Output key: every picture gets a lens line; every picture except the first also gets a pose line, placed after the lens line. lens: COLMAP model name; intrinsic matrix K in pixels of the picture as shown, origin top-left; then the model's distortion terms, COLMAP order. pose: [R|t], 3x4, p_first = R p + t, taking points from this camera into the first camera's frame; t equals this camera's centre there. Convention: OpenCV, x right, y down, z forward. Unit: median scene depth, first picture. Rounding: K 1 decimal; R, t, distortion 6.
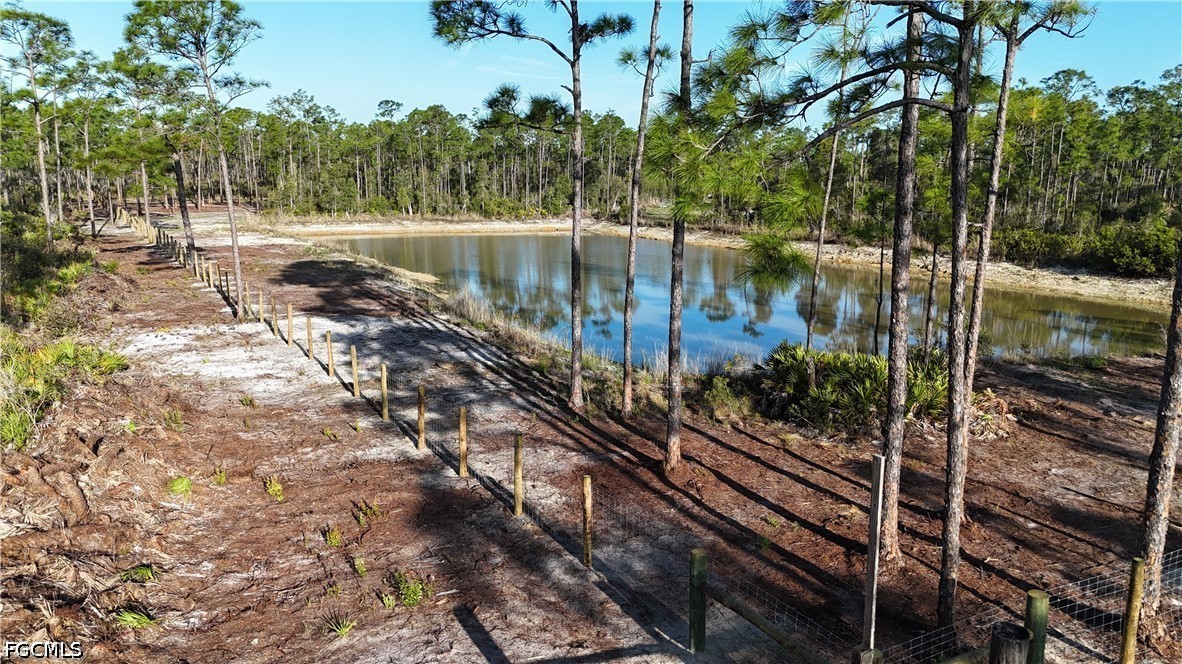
lens RADIAL K [[877.9, 0, 590.8], [0, 877.9, 303.4], [0, 0, 1]] dist [0.073367, -0.059375]
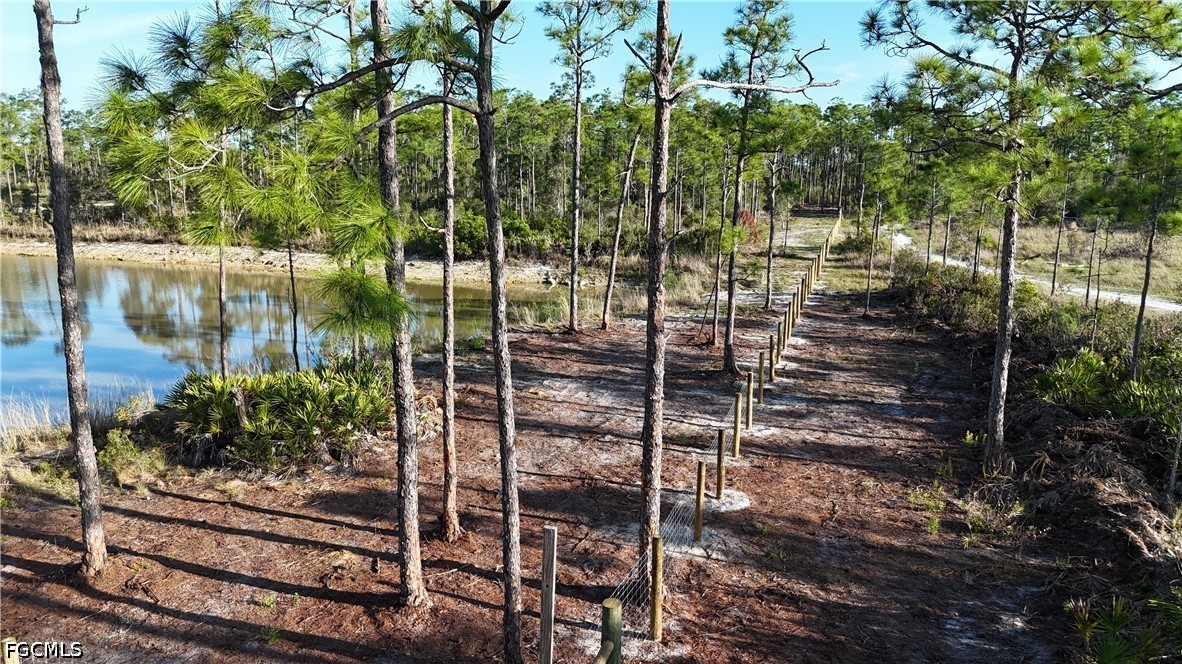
lens RADIAL K [[877.9, 0, 590.8], [0, 877.9, 303.4], [0, 0, 1]] dist [0.073367, -0.059375]
pose [[0.732524, -0.103730, 0.672791, -0.082441], [0.096689, 0.994156, 0.048004, -0.031719], [-0.673839, 0.029887, 0.738273, 0.149348]]
